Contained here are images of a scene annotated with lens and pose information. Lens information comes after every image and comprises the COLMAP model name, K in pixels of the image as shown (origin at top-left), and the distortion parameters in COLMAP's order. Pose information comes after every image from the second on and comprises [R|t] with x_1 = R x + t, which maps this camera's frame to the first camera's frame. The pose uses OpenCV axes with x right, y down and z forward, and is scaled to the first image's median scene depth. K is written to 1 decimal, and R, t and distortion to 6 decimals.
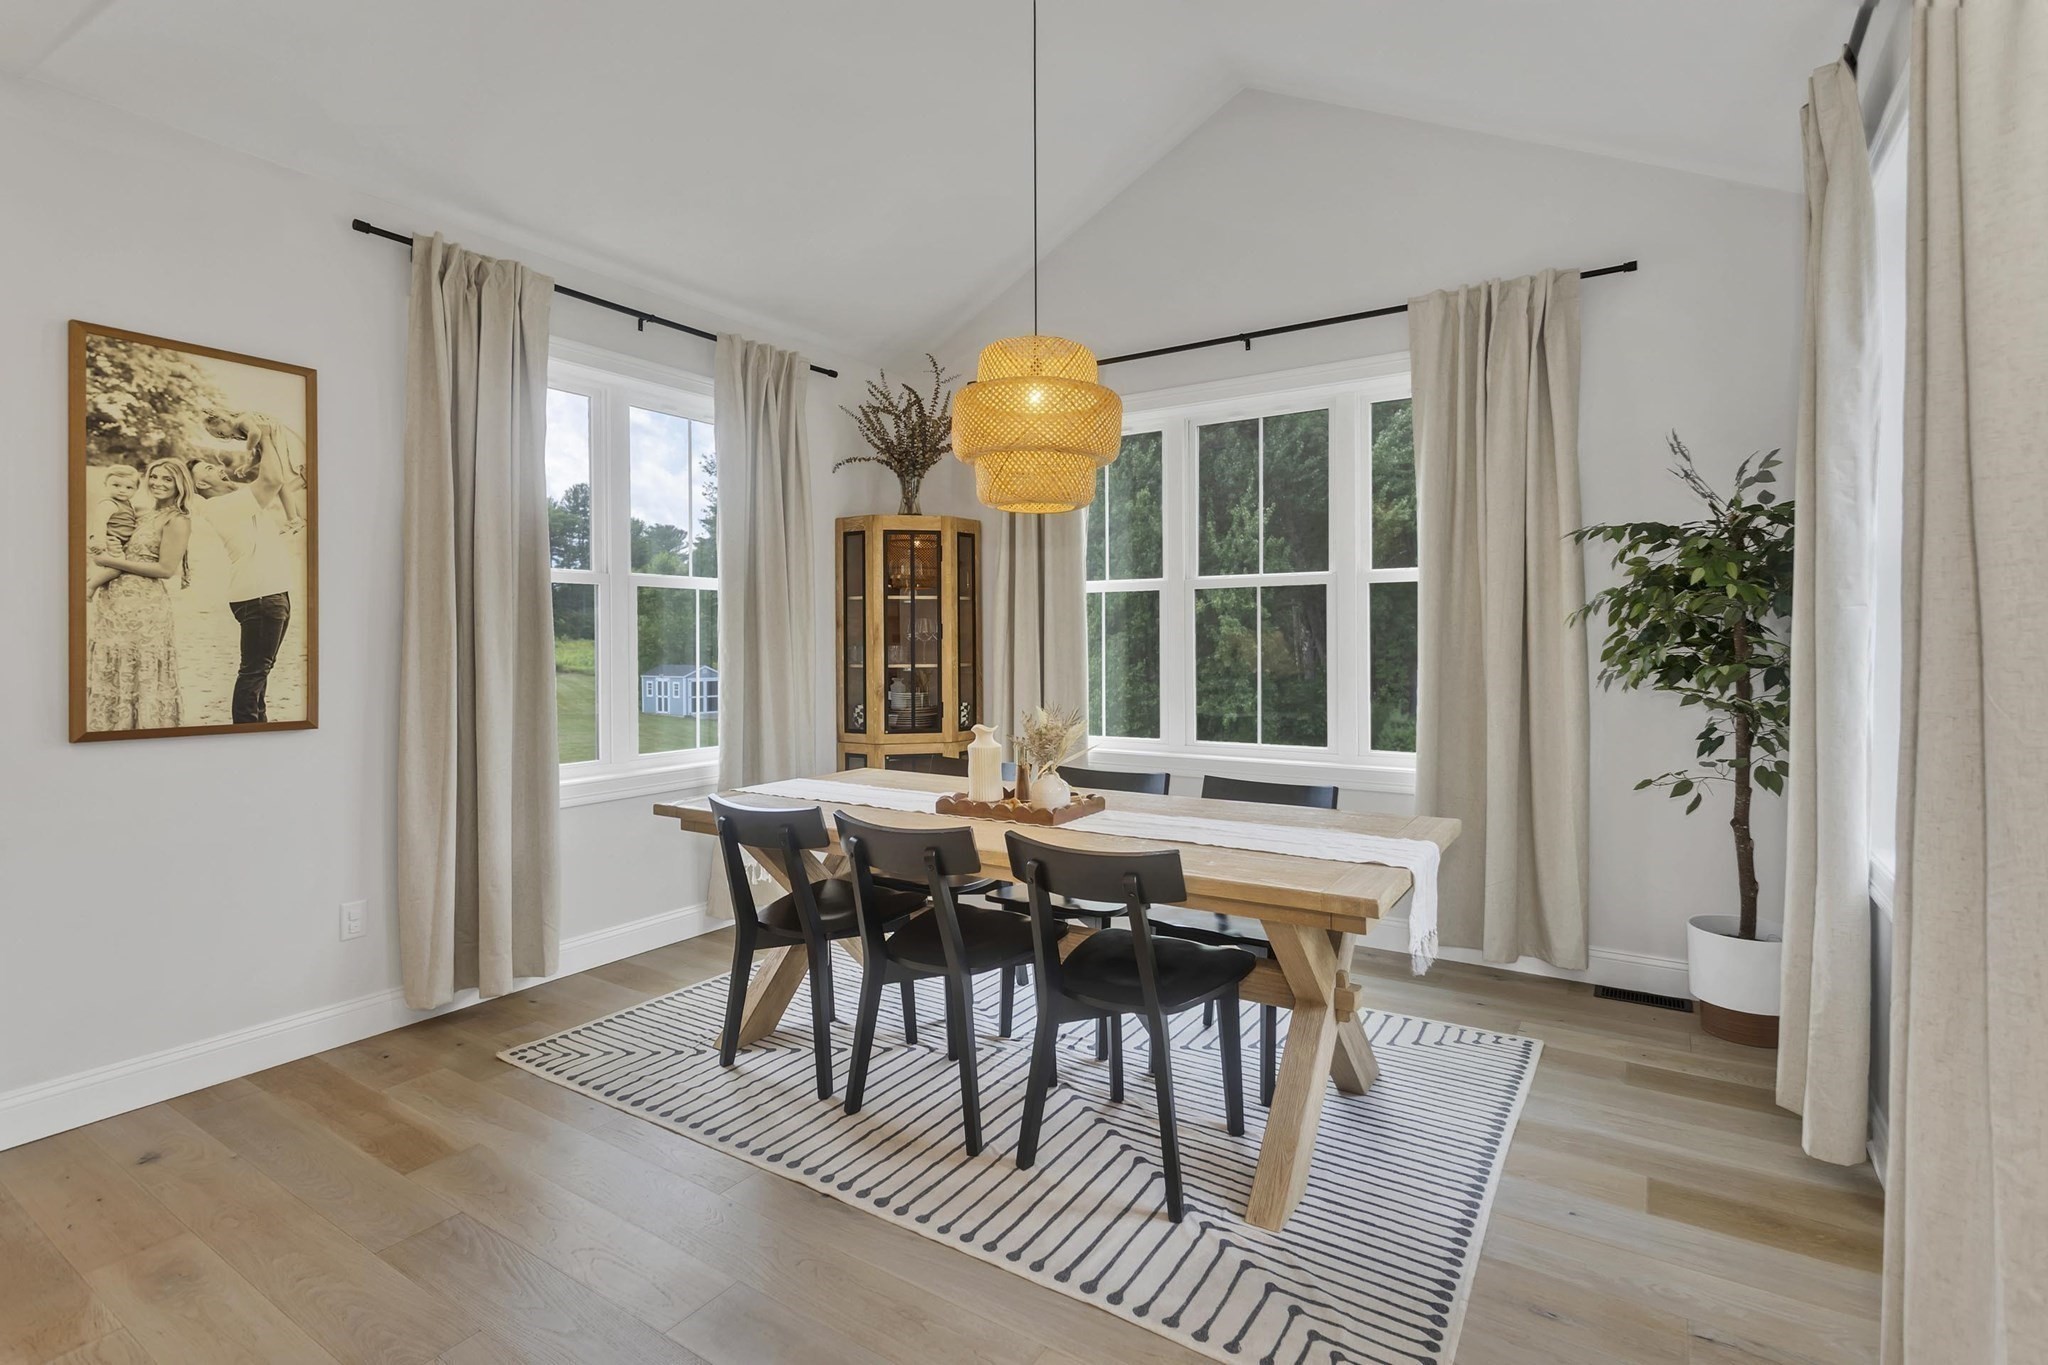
lens RADIAL K [[979.0, 0, 1020.0], [0, 979.0, 645.8], [0, 0, 1]] dist [-0.001755, 0.001048]
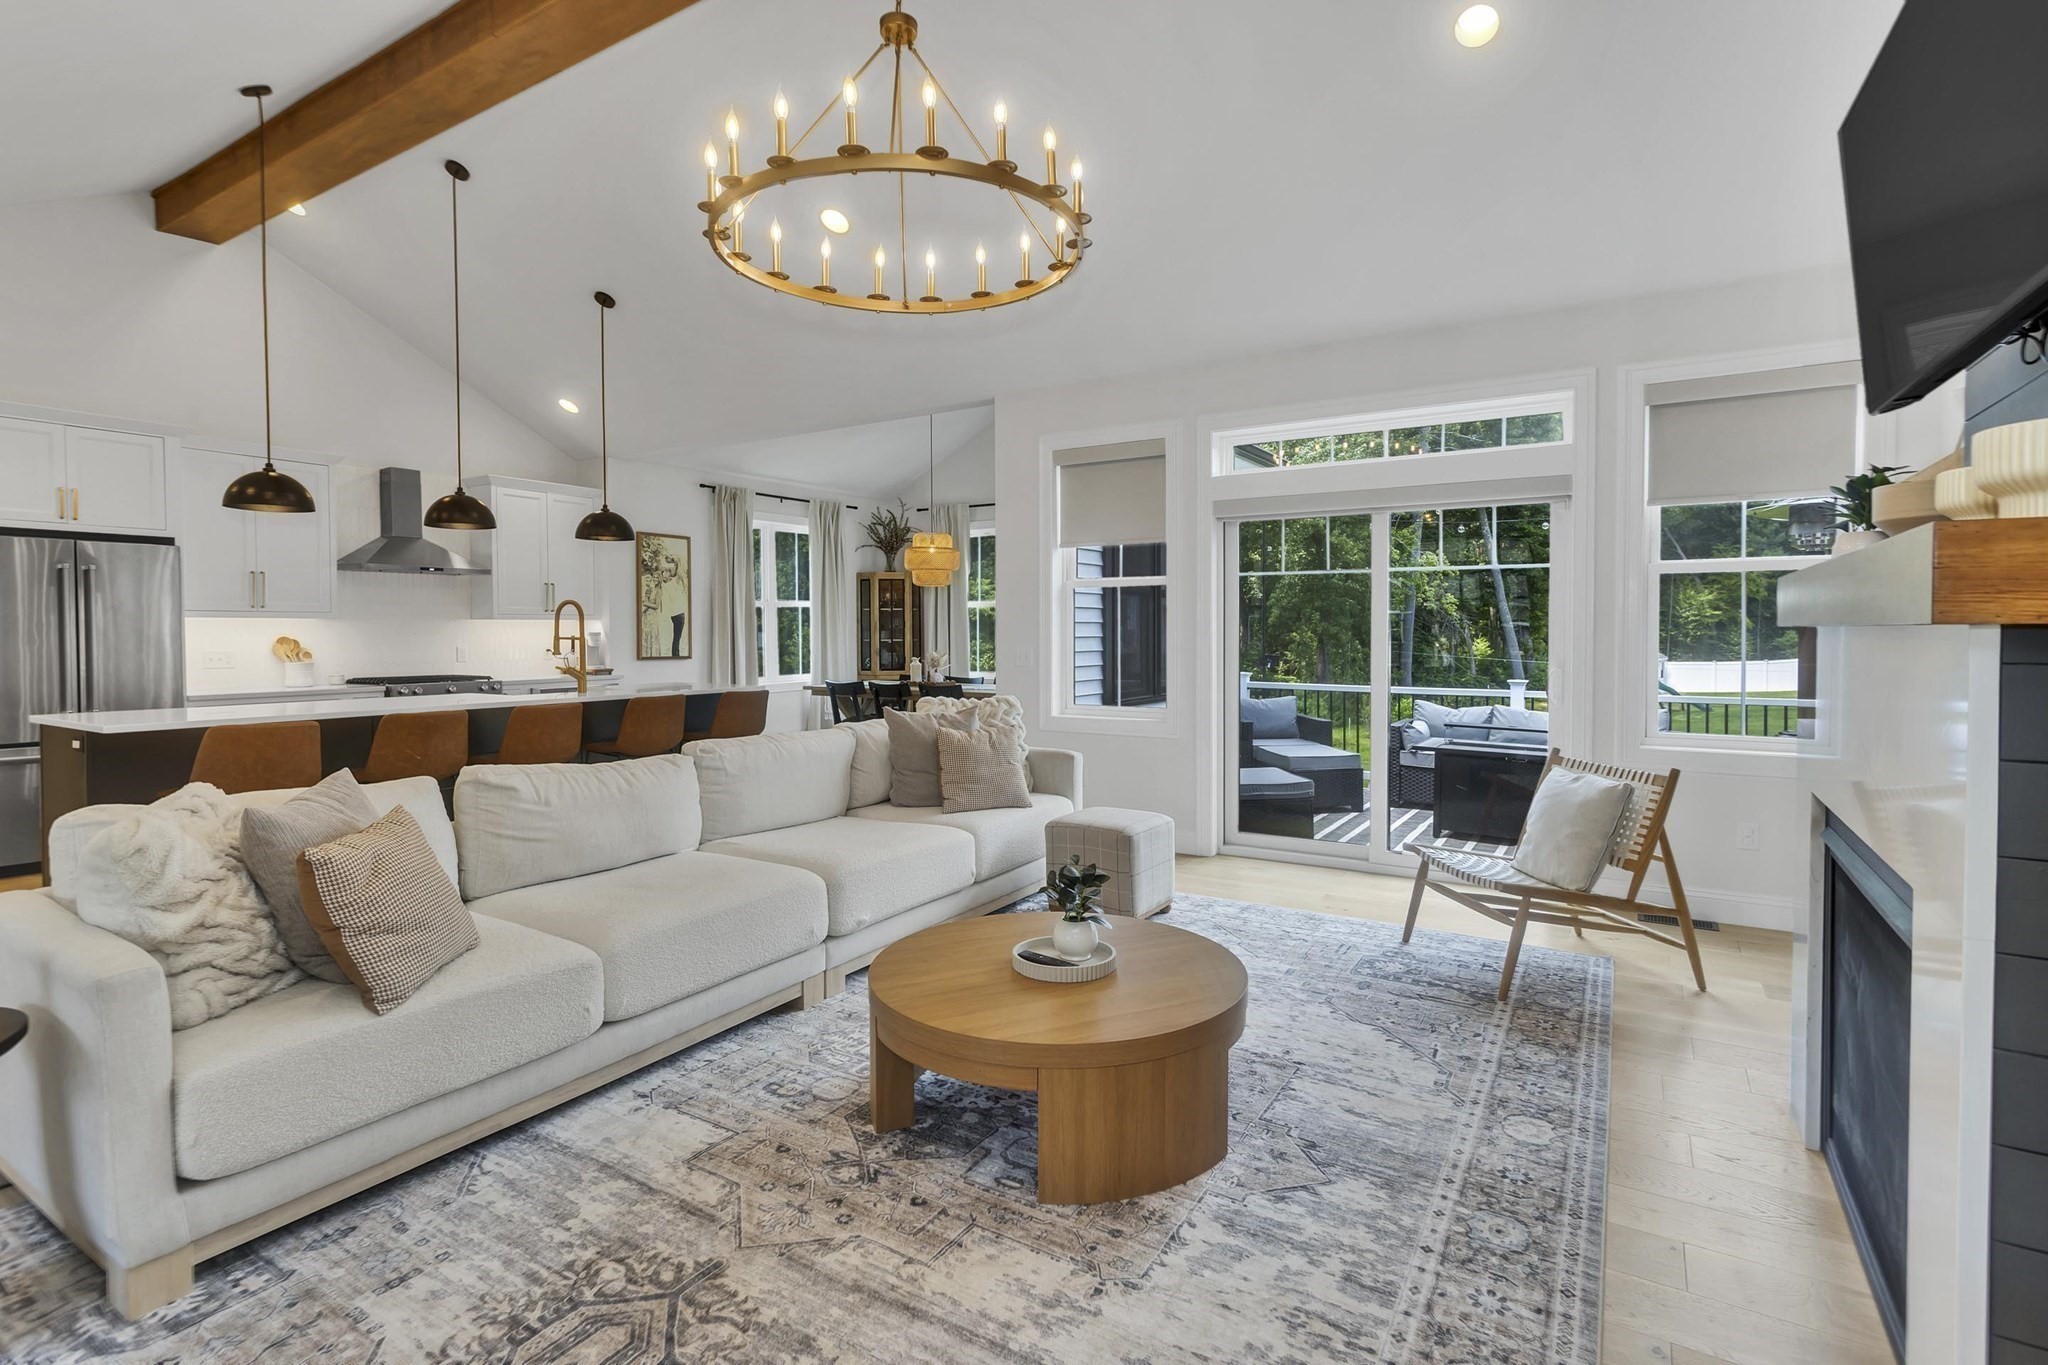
lens RADIAL K [[979.0, 0, 1020.0], [0, 979.0, 645.8], [0, 0, 1]] dist [-0.001755, 0.001048]
pose [[0.999465, -0.000576, 0.032687, 0.125636], [0.000119, 0.999902, 0.013997, 0.002743], [-0.032692, -0.013986, 0.999368, -1.429181]]
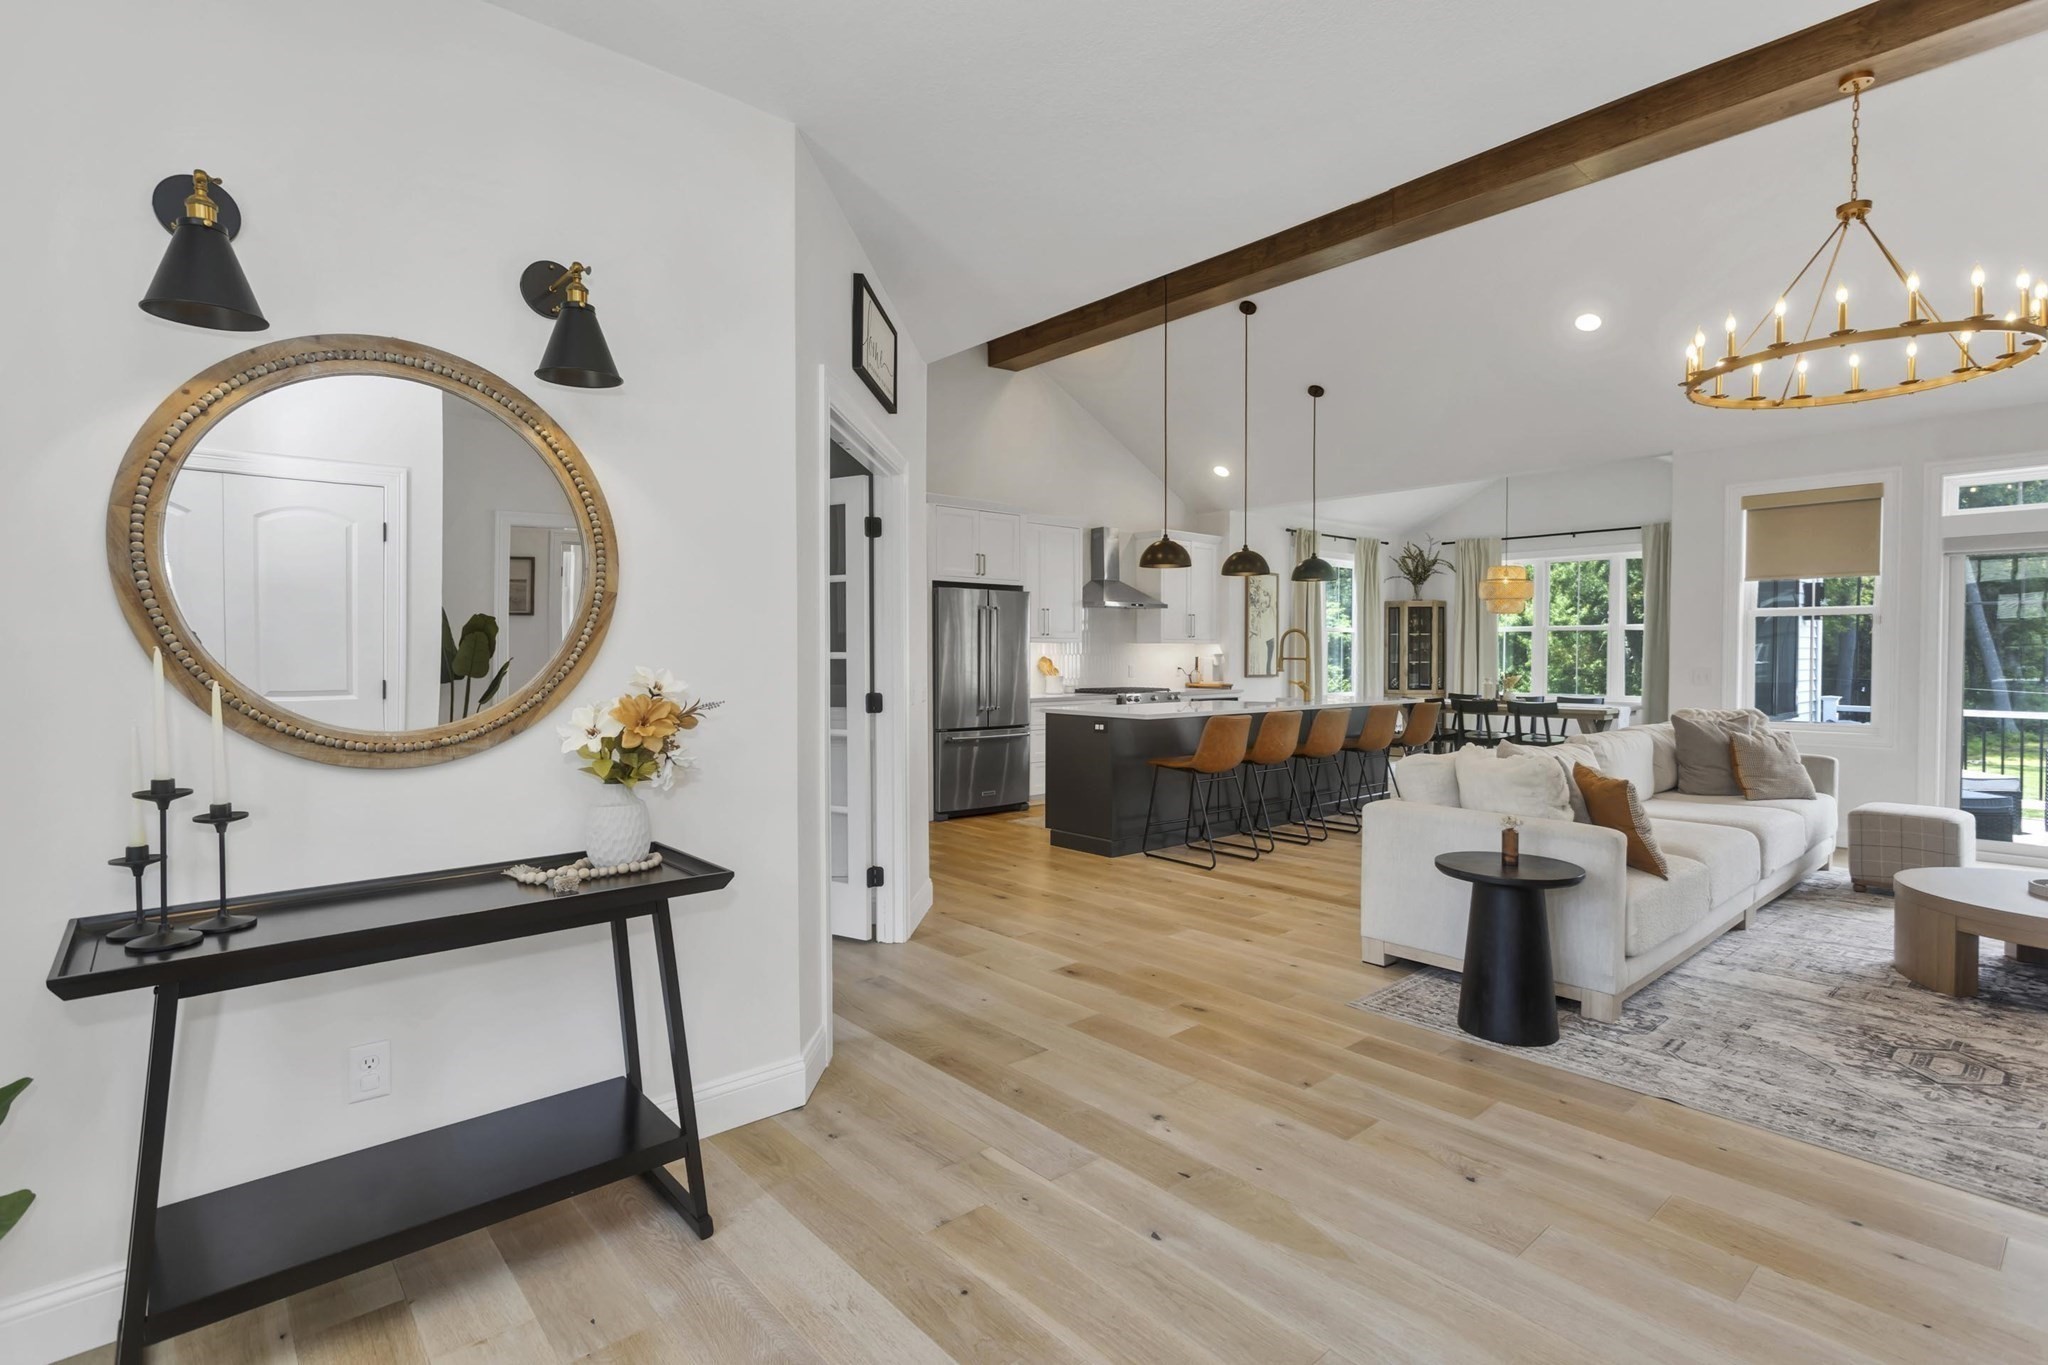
lens RADIAL K [[970.8, 0, 1041.3], [0, 970.8, 670.1], [0, 0, 1]] dist [0.000808, 0.001266]
pose [[0.966261, 0.007571, -0.257453, -0.465671], [-0.003471, 0.999860, 0.016376, 0.004755], [0.257541, -0.014930, 0.966152, -1.848983]]
